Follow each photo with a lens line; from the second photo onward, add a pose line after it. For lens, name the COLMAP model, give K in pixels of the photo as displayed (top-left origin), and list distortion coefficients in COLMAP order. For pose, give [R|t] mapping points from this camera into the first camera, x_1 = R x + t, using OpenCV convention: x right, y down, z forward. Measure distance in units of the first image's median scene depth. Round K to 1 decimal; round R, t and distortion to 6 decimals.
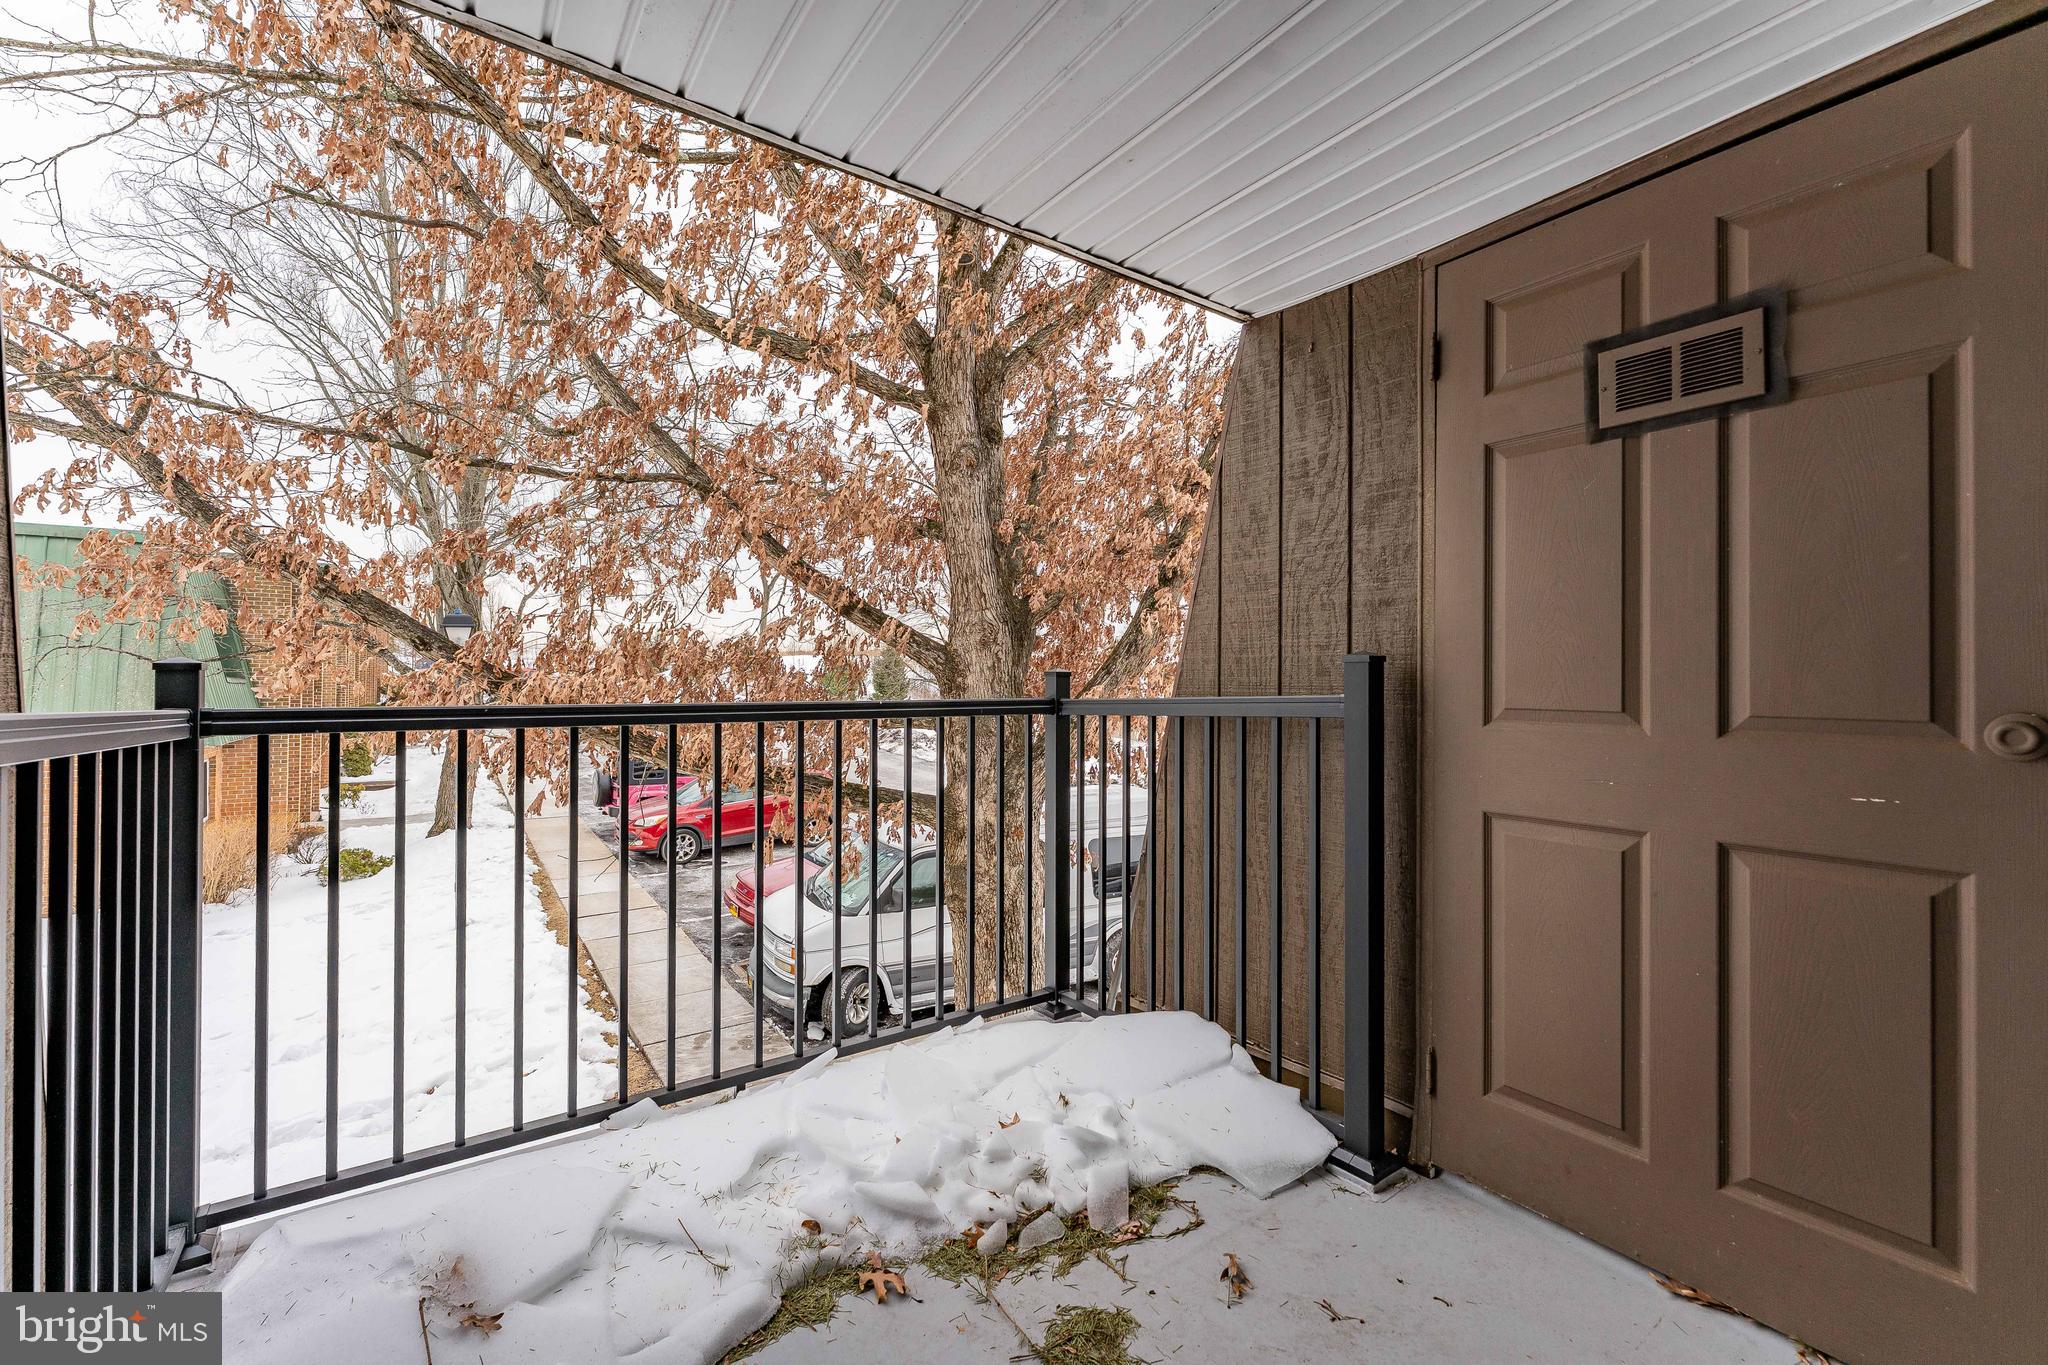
lens RADIAL K [[836.6, 0, 1026.7], [0, 836.6, 678.6], [0, 0, 1]] dist [0.000684, -0.000229]
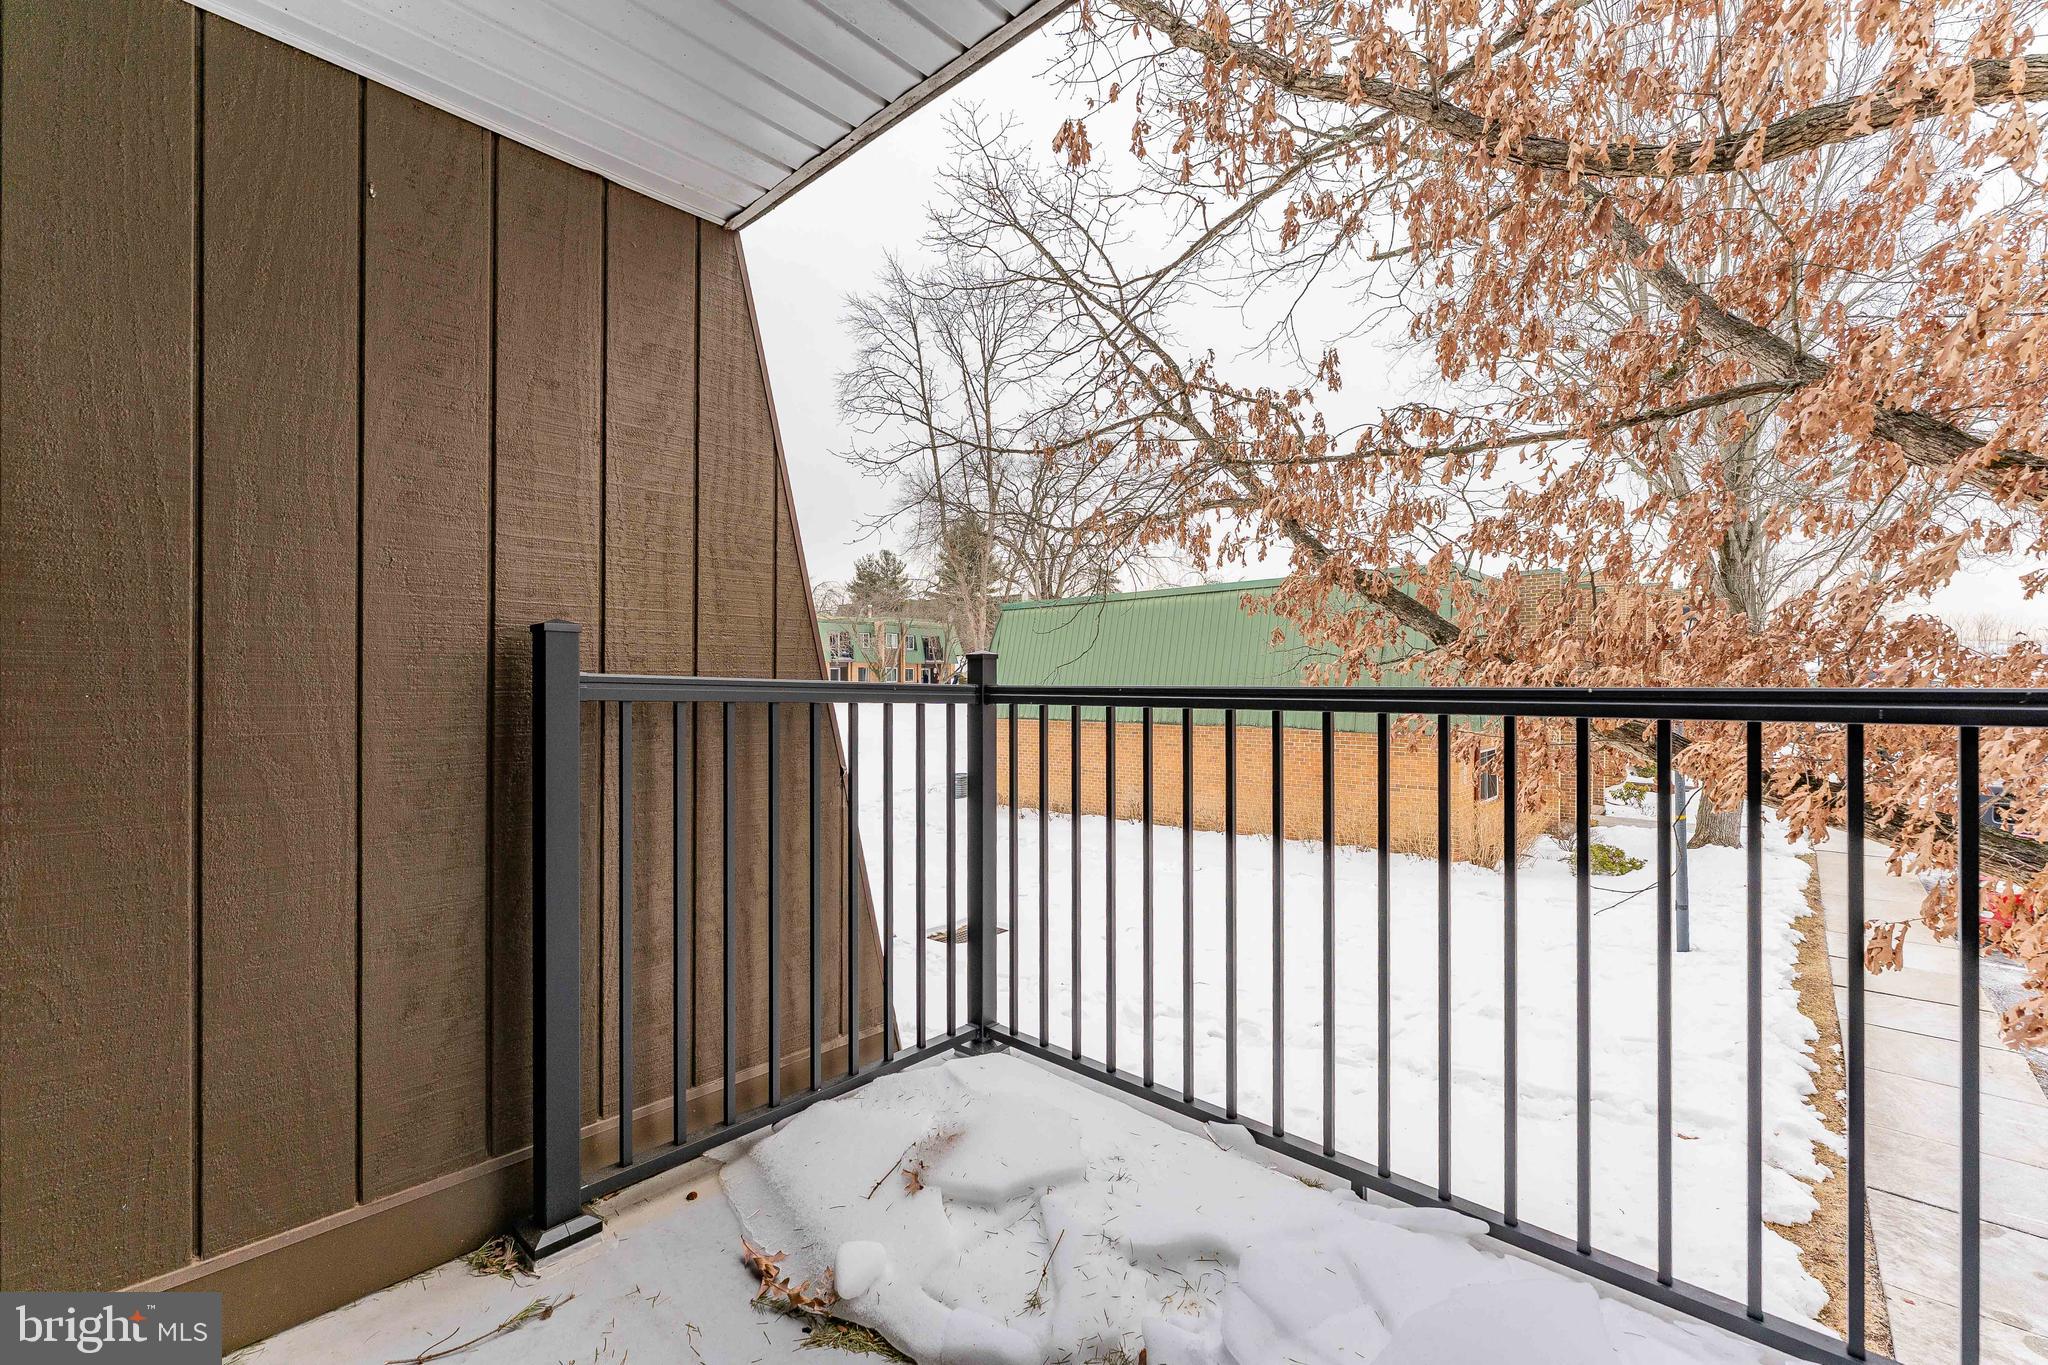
lens RADIAL K [[846.8, 0, 1024.0], [0, 846.8, 682.5], [0, 0, 1]] dist [-0.000966, -0.000114]
pose [[0.214336, -0.000123, -0.976760, 0.382454], [0.000763, 1.000000, 0.000042, 0.025266], [0.976760, -0.000754, 0.214336, 0.575337]]
